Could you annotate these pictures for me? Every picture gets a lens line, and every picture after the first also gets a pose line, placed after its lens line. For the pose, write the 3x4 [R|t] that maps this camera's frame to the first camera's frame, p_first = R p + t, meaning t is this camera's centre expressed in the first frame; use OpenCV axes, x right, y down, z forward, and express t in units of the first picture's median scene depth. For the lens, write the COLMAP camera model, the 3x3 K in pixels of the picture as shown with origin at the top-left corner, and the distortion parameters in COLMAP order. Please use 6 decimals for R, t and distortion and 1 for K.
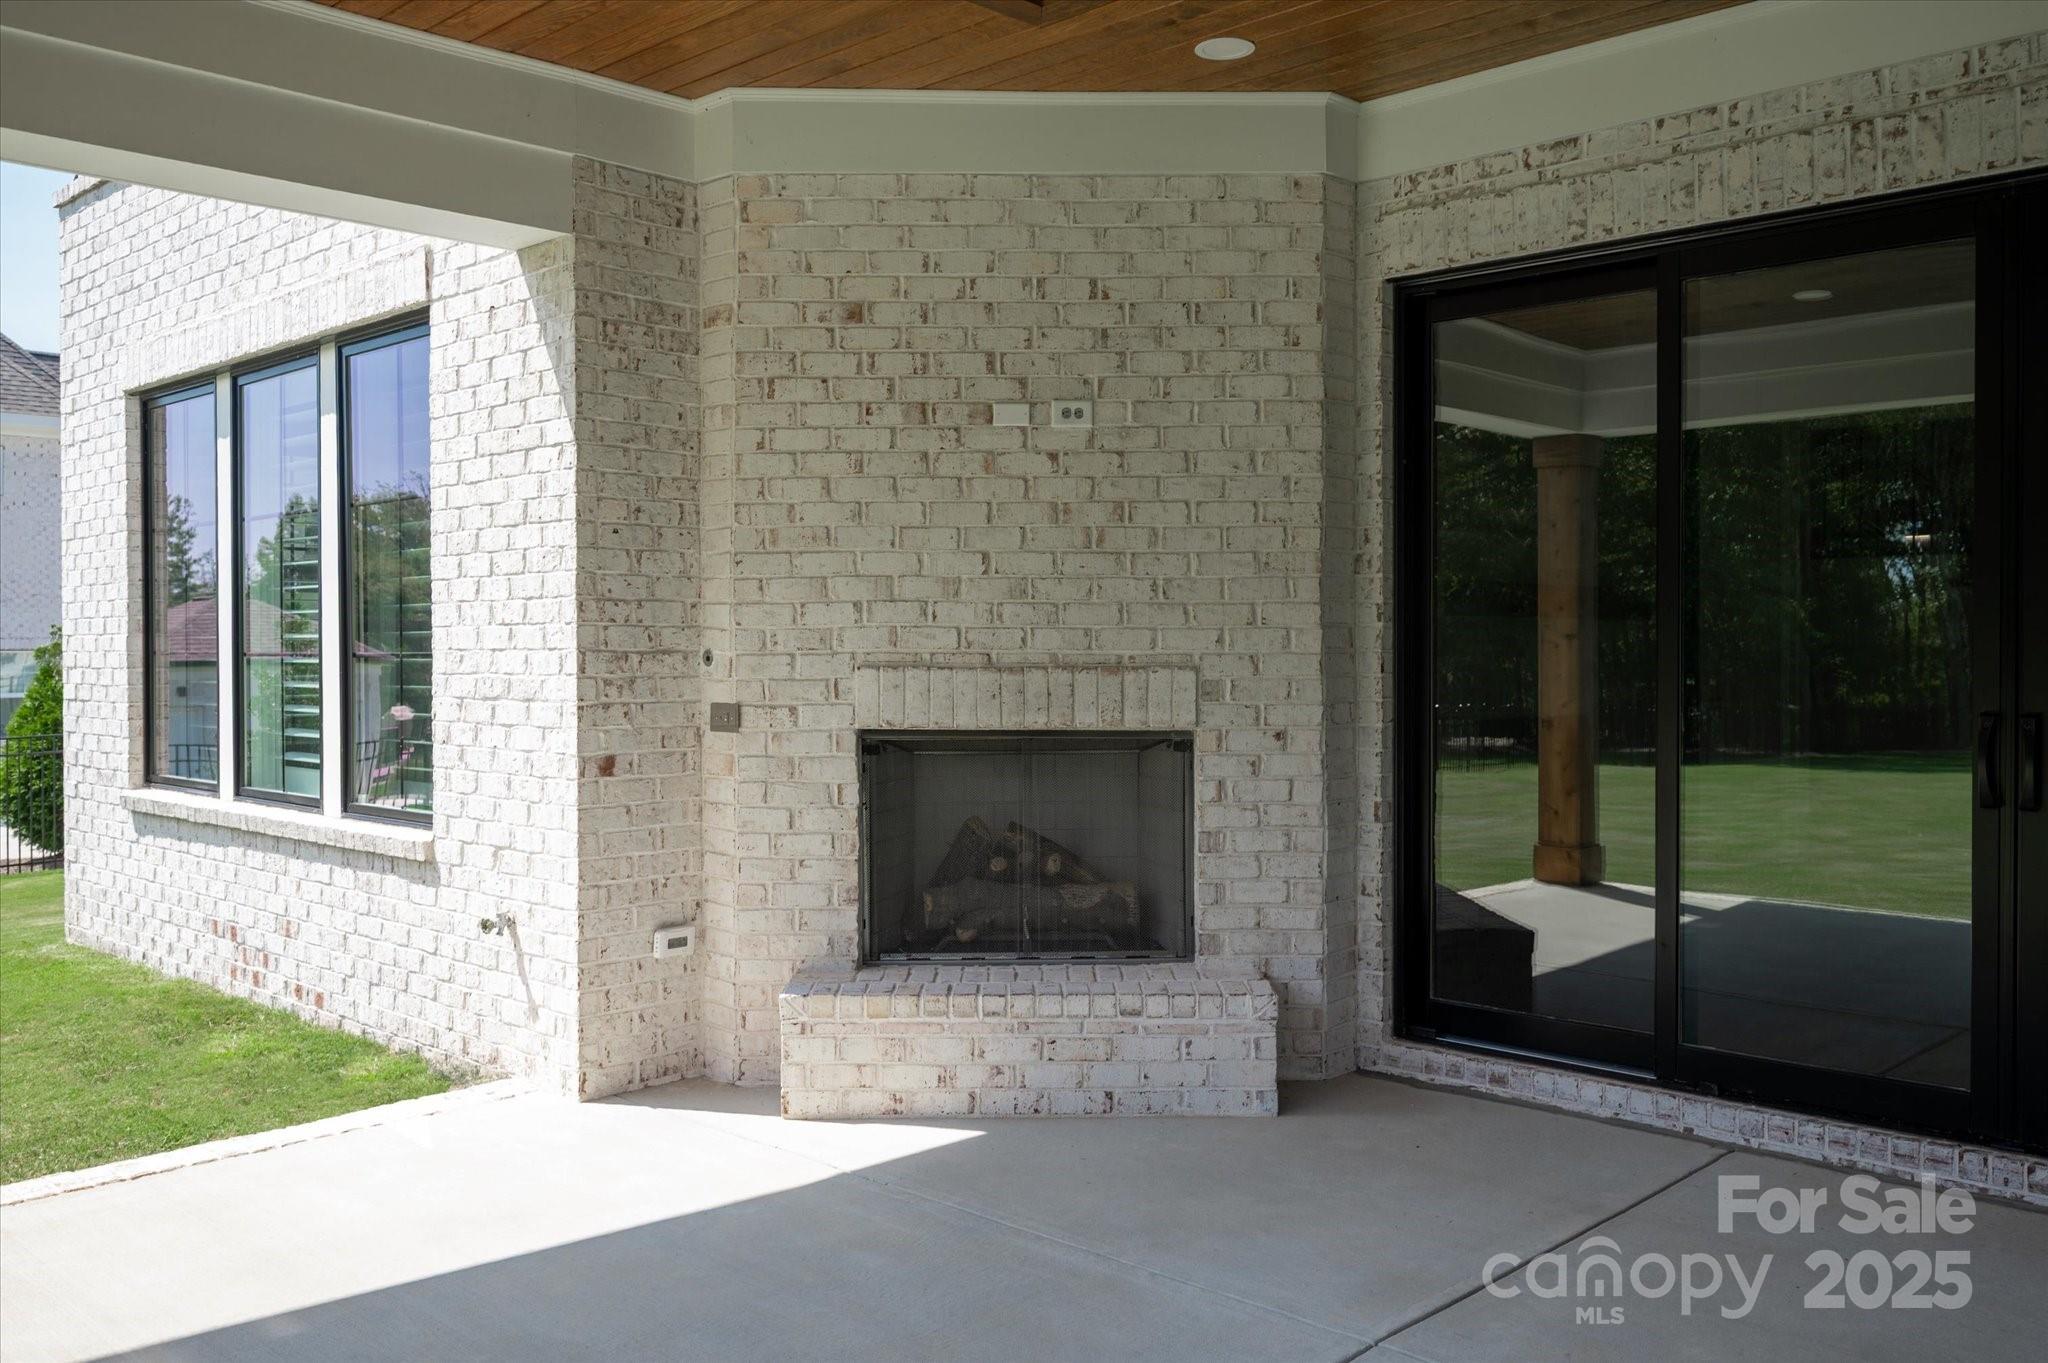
lens RADIAL K [[1640.1, 0, 1020.4], [0, 1640.1, 677.2], [0, 0, 1]] dist [-0.004531, -0.001609]
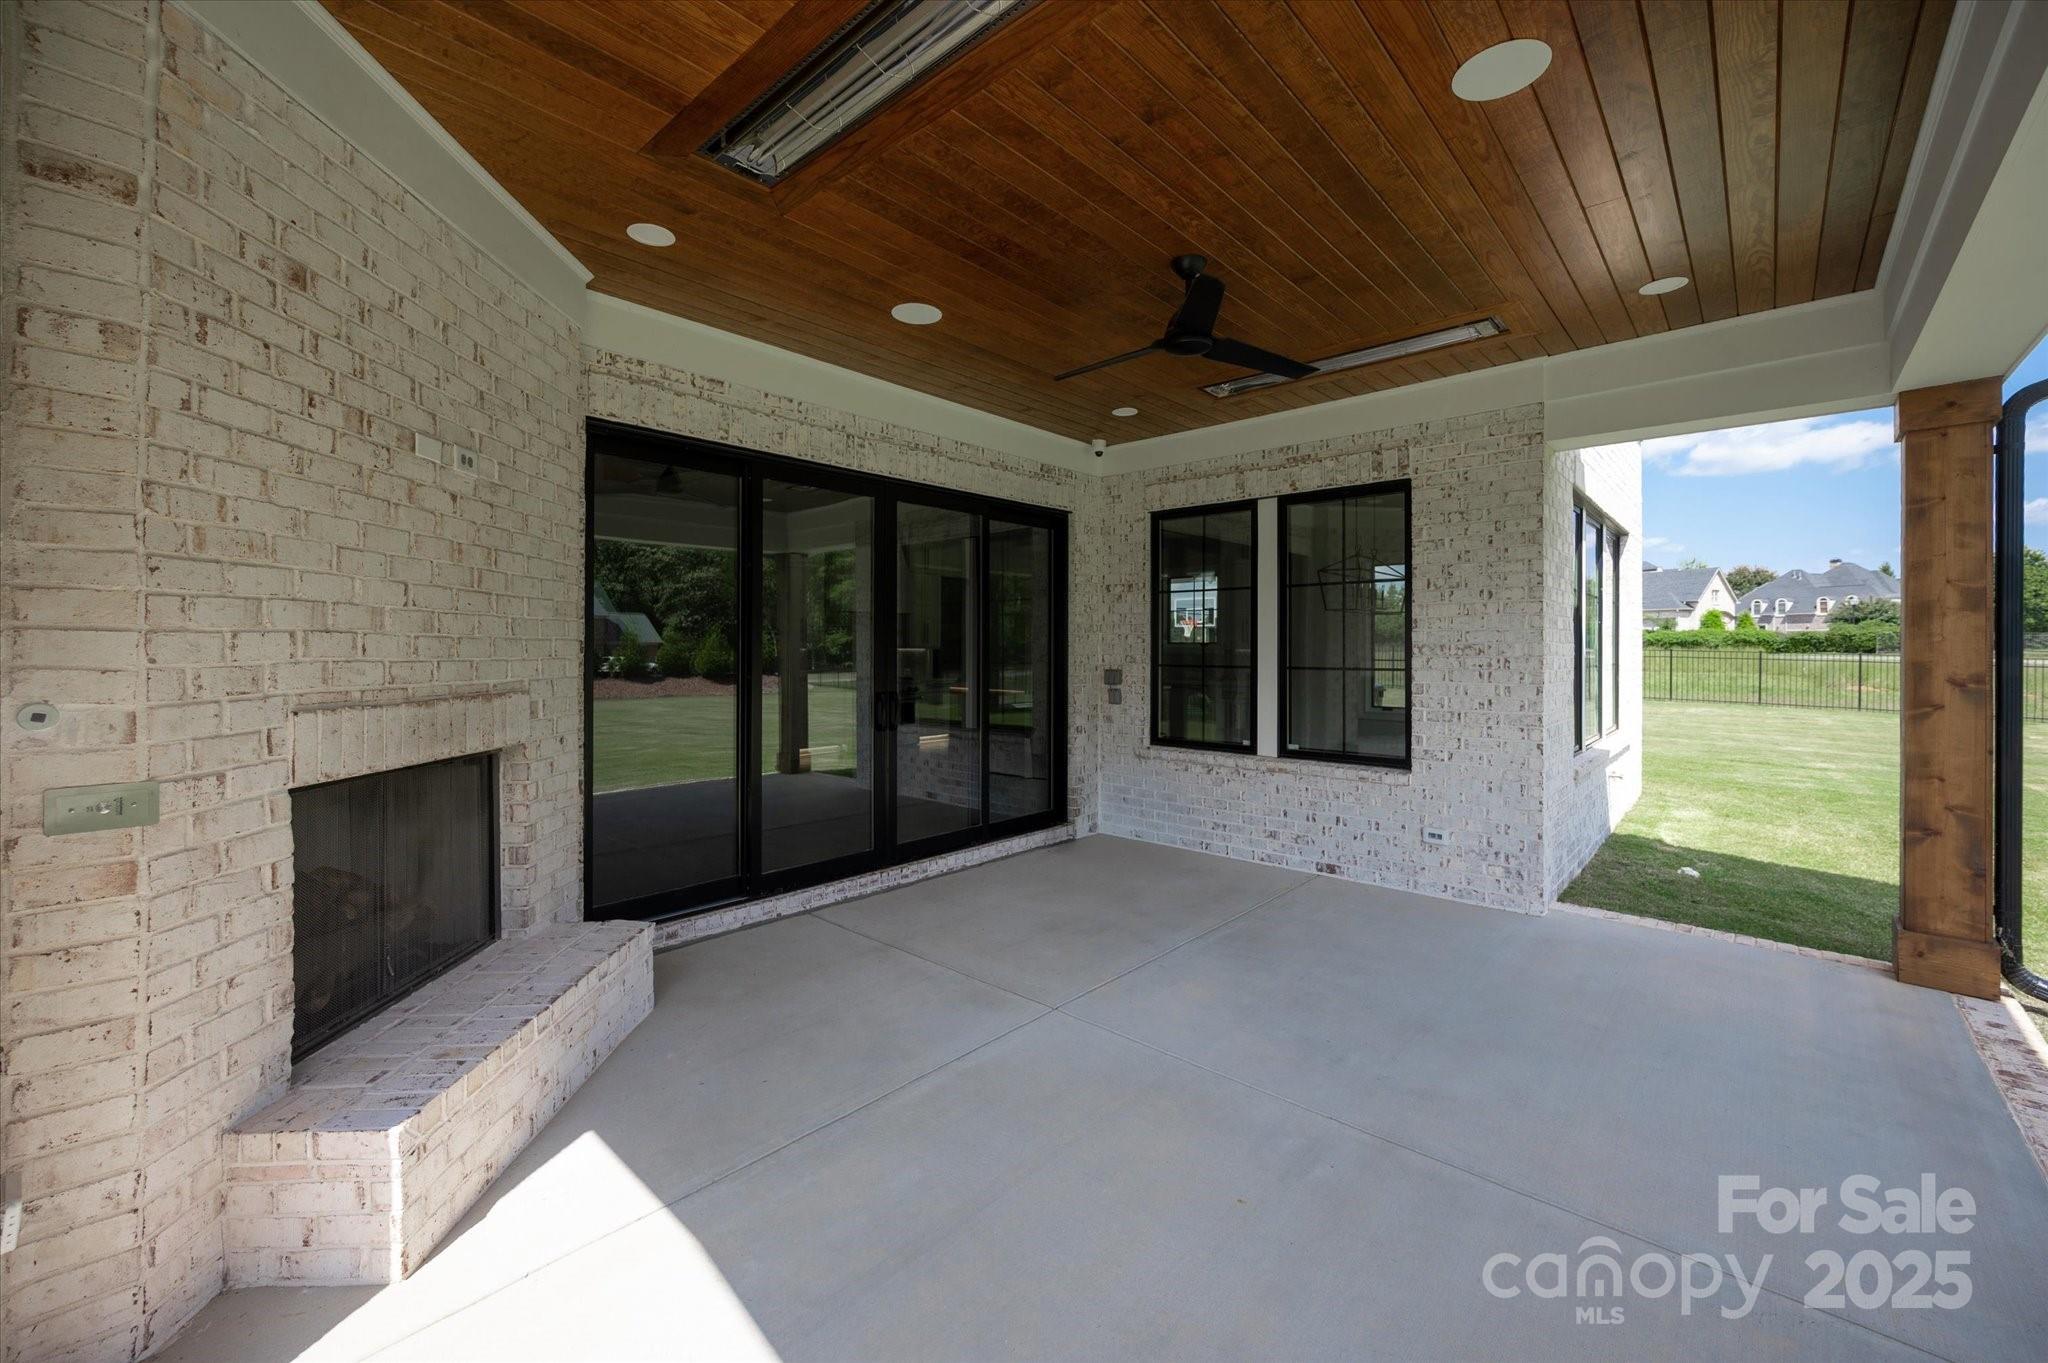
lens RADIAL K [[816.6, 0, 1015.0], [0, 816.6, 654.3], [0, 0, 1]] dist [0.000684, 0.000083]
pose [[-0.022398, -0.004535, 0.999739, -0.511453], [0.020690, 0.999773, 0.004999, -0.029563], [-0.999535, 0.020797, -0.022299, 0.655165]]
